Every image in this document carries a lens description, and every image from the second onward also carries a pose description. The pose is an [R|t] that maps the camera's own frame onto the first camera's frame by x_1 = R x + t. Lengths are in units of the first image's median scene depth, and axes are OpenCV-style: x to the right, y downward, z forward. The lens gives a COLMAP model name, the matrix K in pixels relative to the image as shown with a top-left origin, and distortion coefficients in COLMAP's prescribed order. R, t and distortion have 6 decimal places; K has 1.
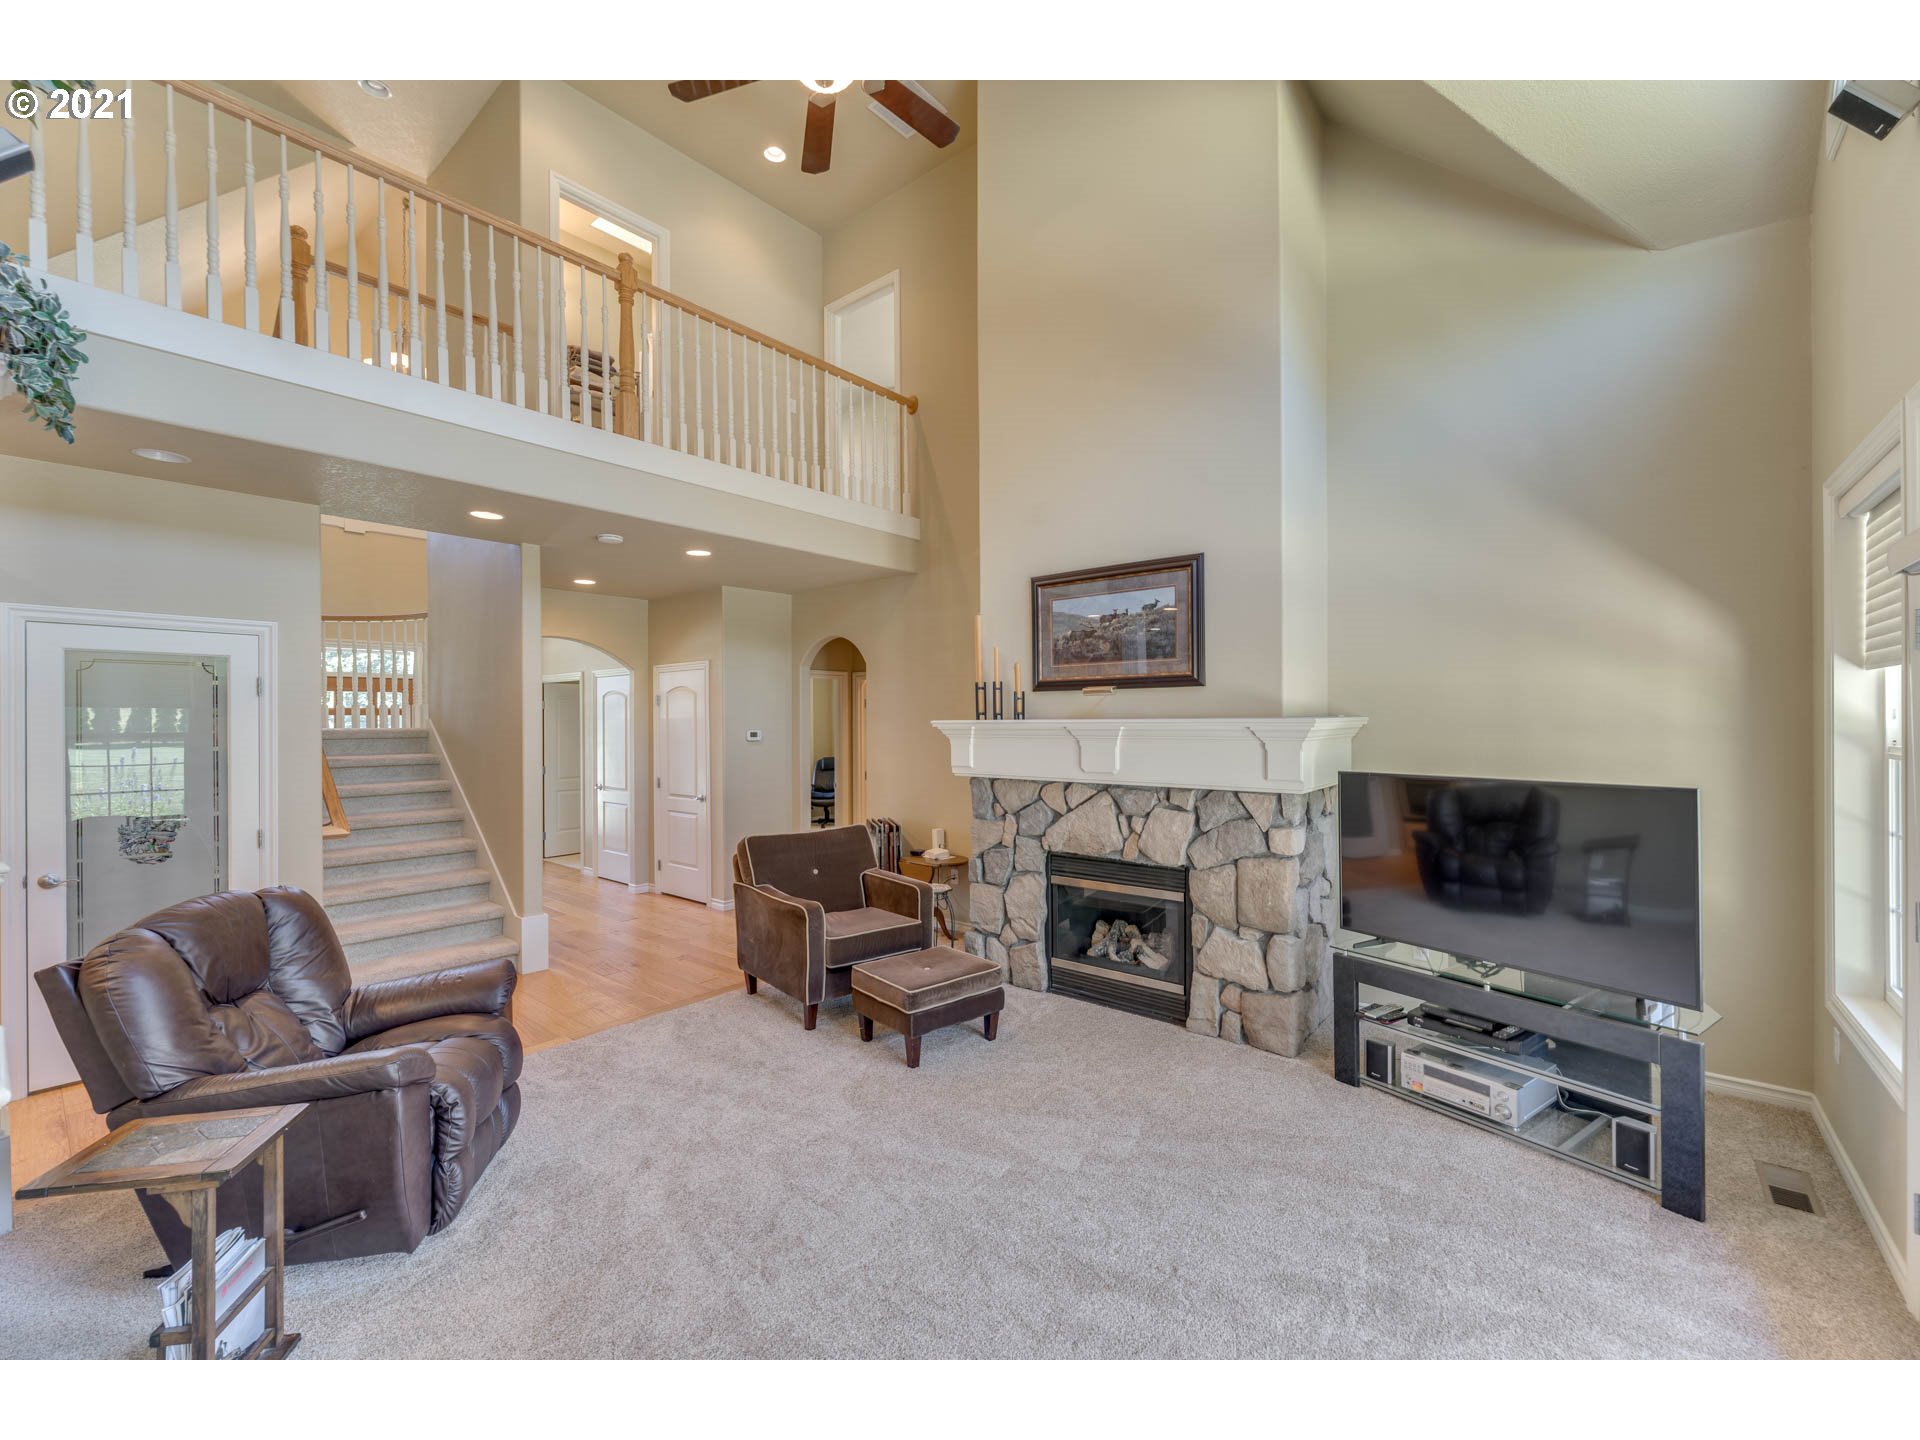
lens RADIAL K [[777.0, 0, 966.8], [0, 777.0, 735.0], [0, 0, 1]] dist [0.000228, 0.000230]
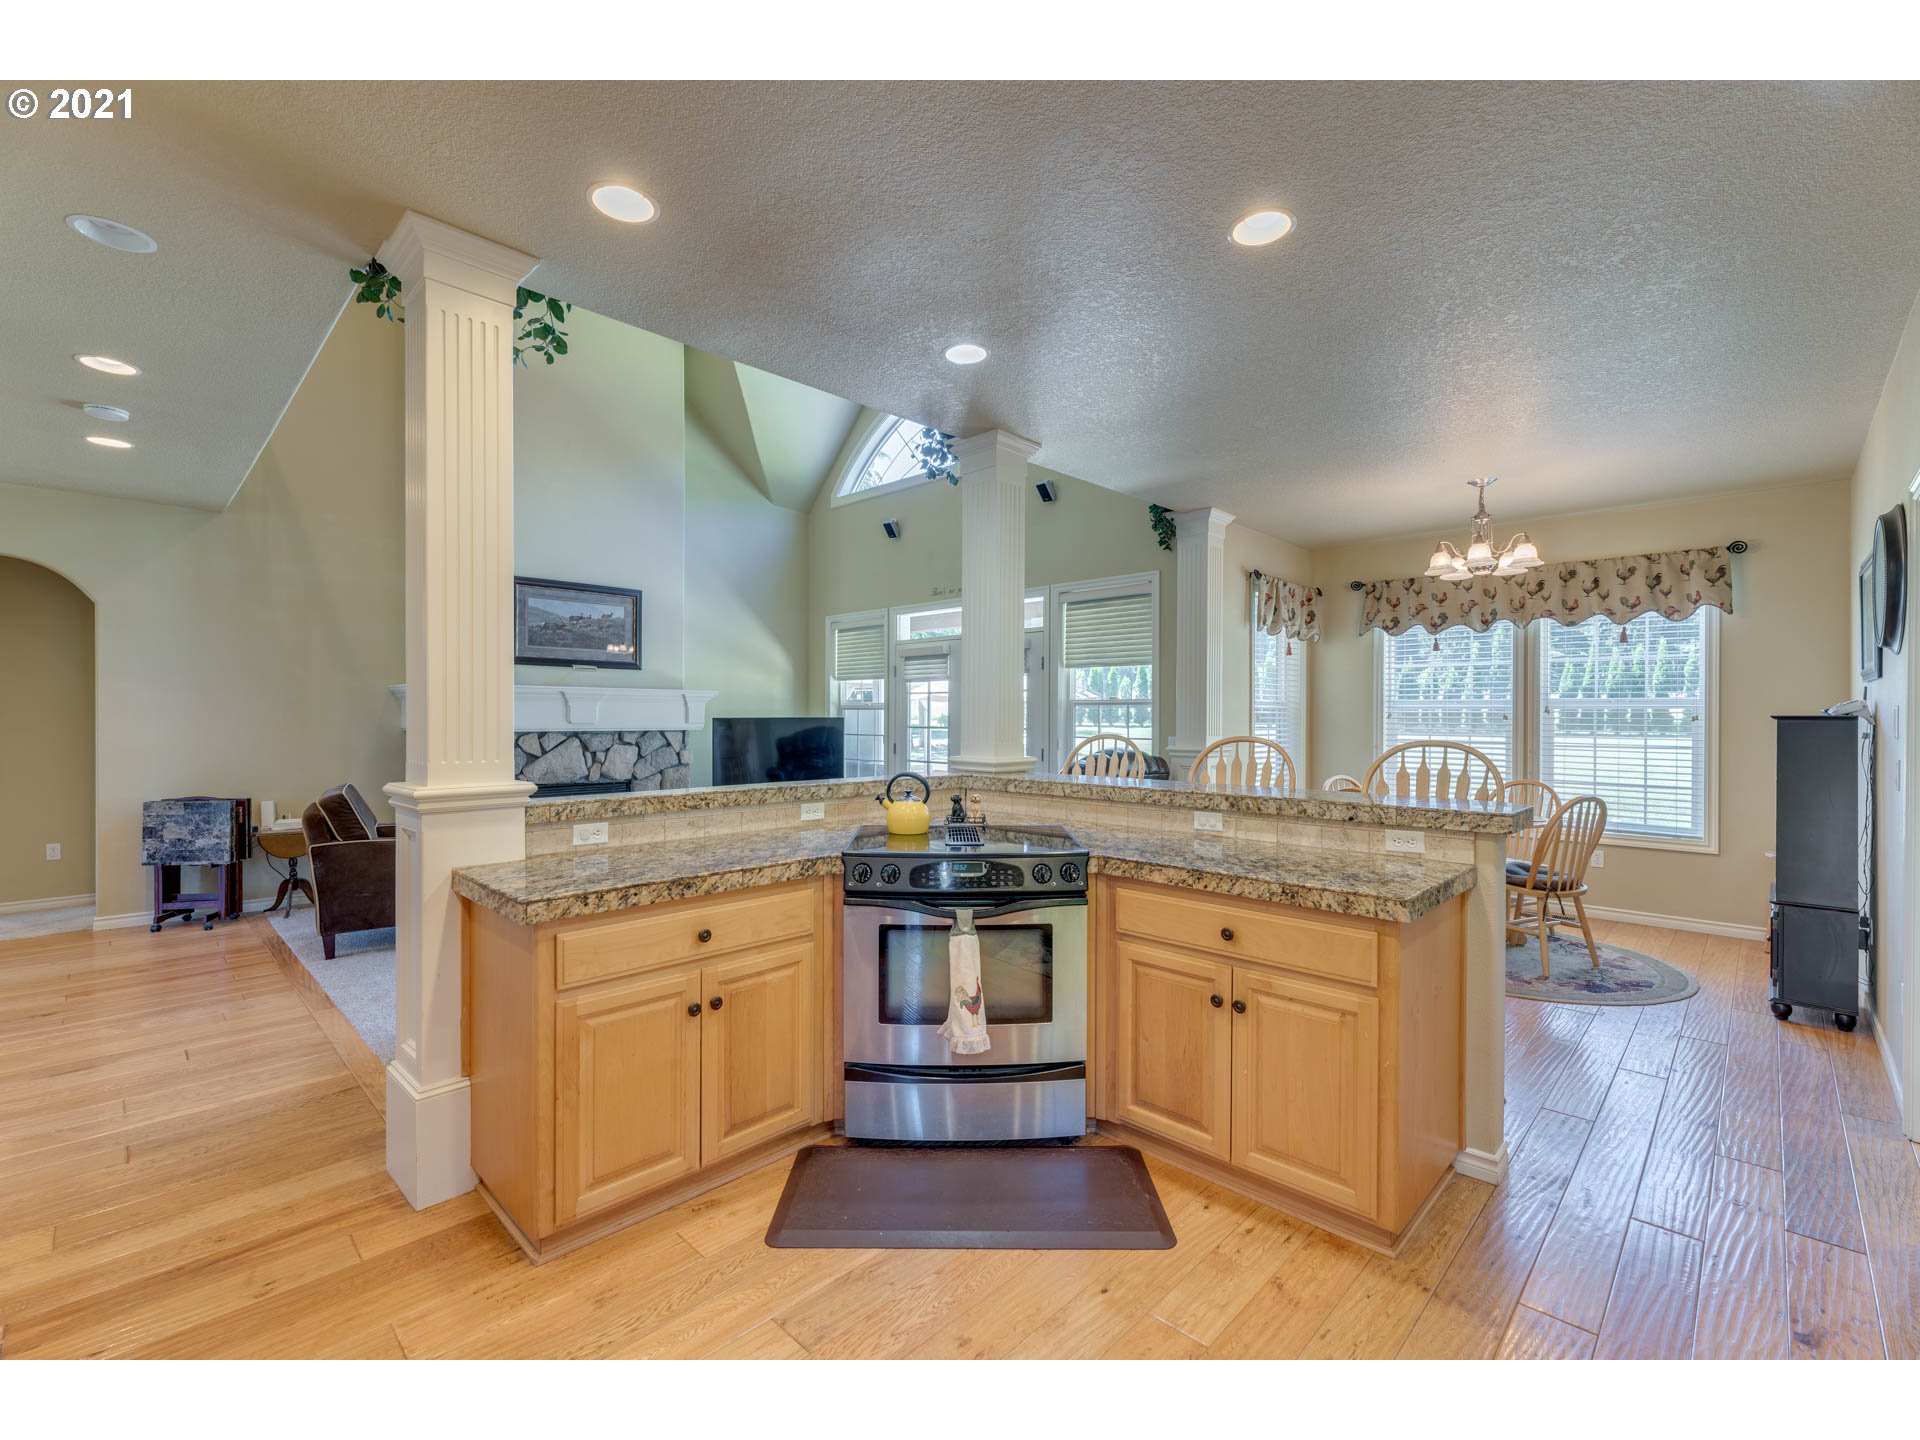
lens RADIAL K [[842.9, 0, 965.6], [0, 842.9, 709.7], [0, 0, 1]] dist [-0.000386, -0.000042]
pose [[0.079125, 0.008269, 0.996830, -1.392248], [0.007858, 0.999929, -0.008918, 0.043251], [-0.996834, 0.008539, 0.079054, 0.152207]]
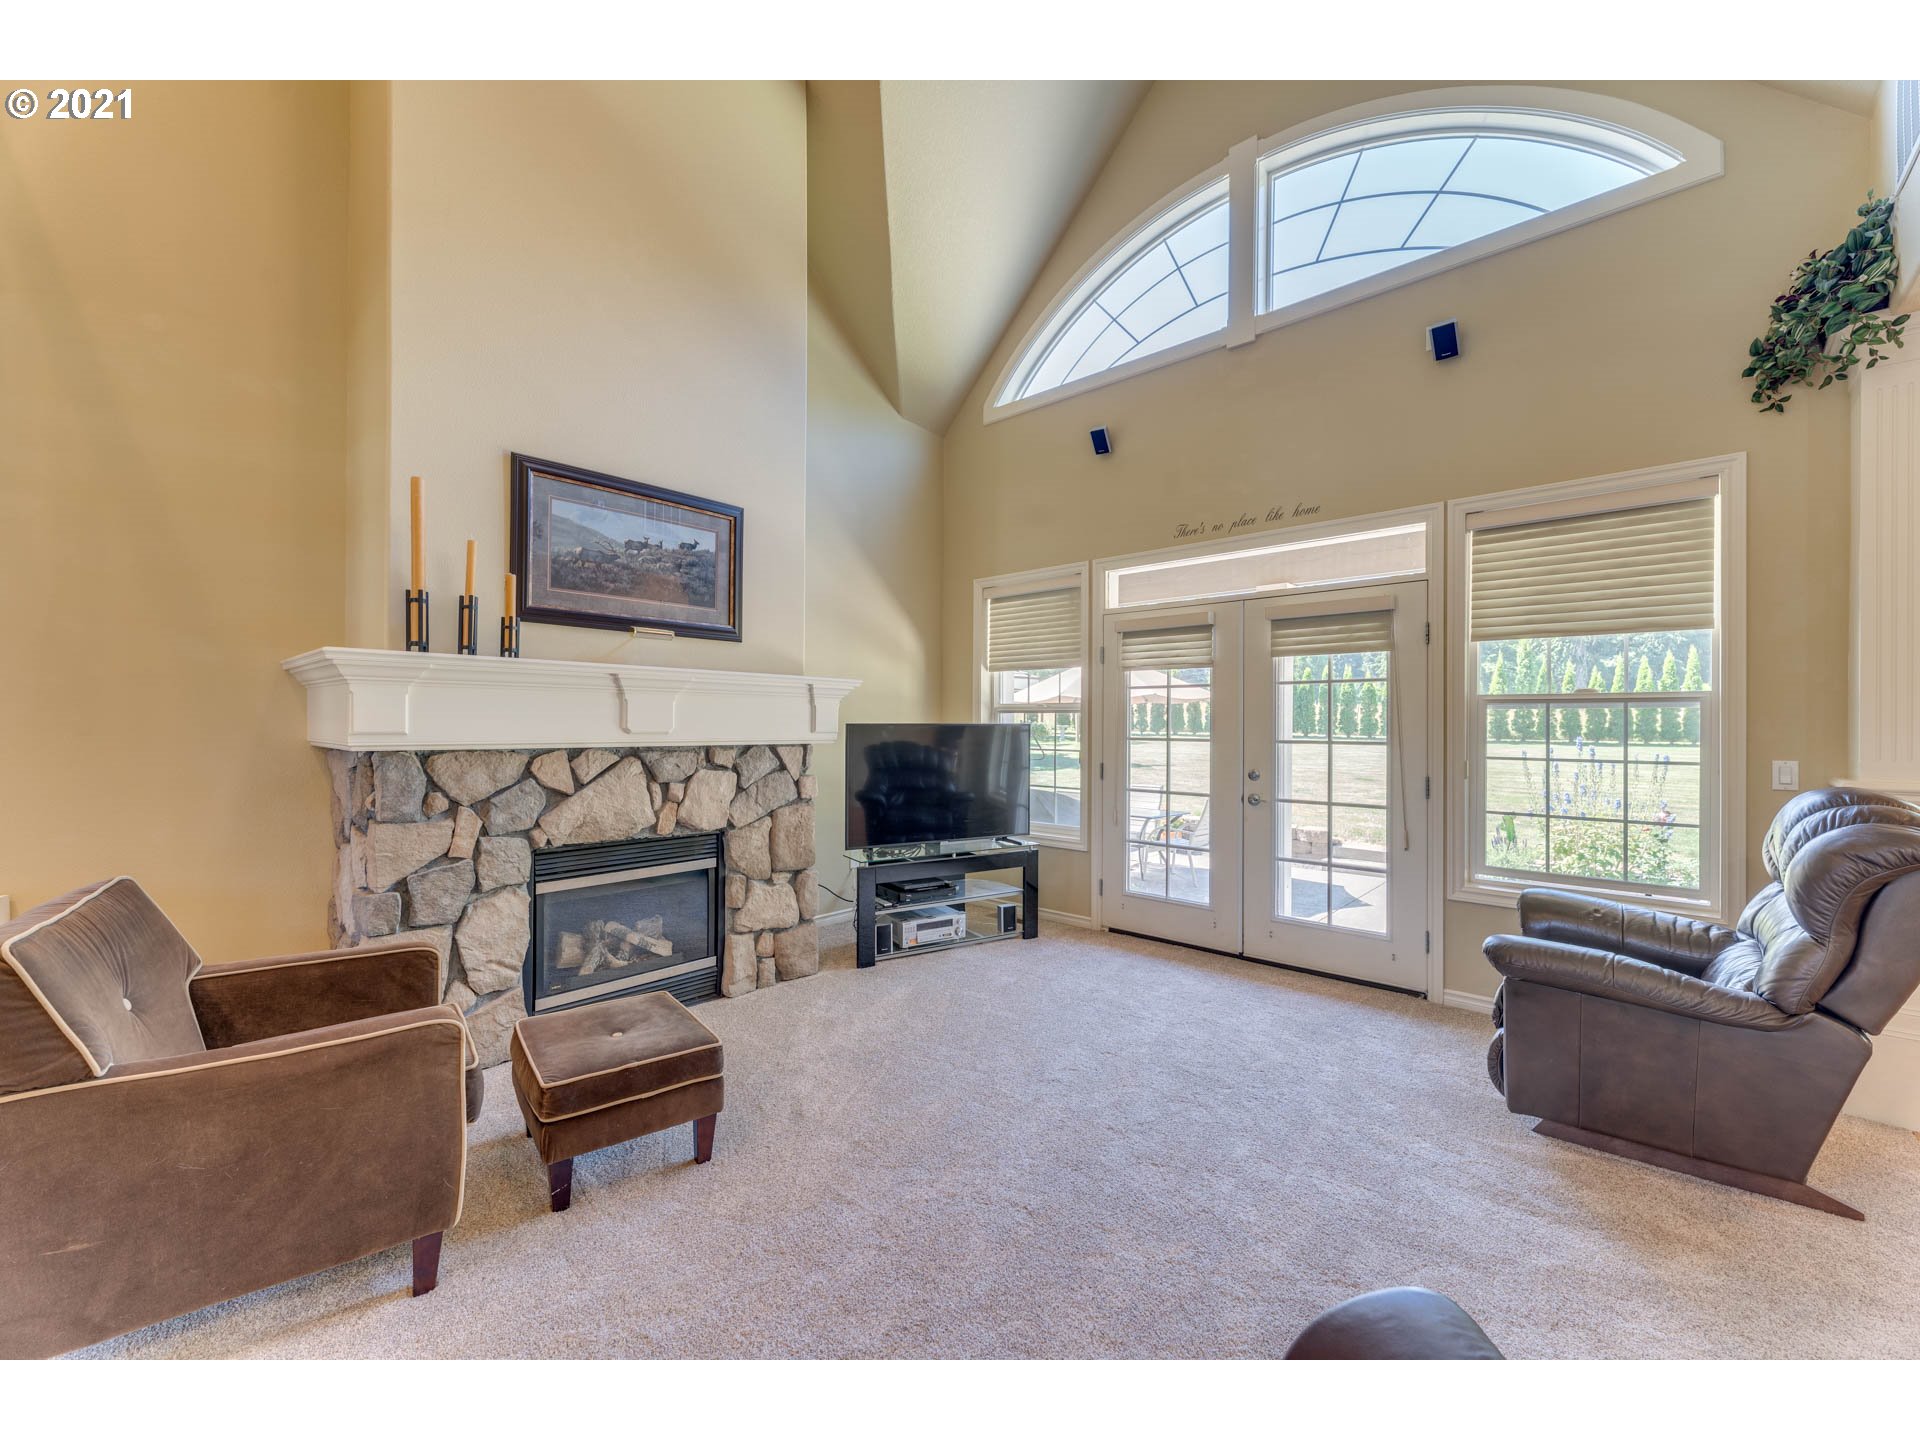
lens RADIAL K [[777.0, 0, 963.8], [0, 777.0, 712.8], [0, 0, 1]] dist [0.000228, 0.000230]
pose [[0.051259, 0.013455, 0.998595, -0.642114], [0.003357, 0.999901, -0.013645, 0.040373], [-0.998680, 0.004052, 0.051208, 0.638558]]
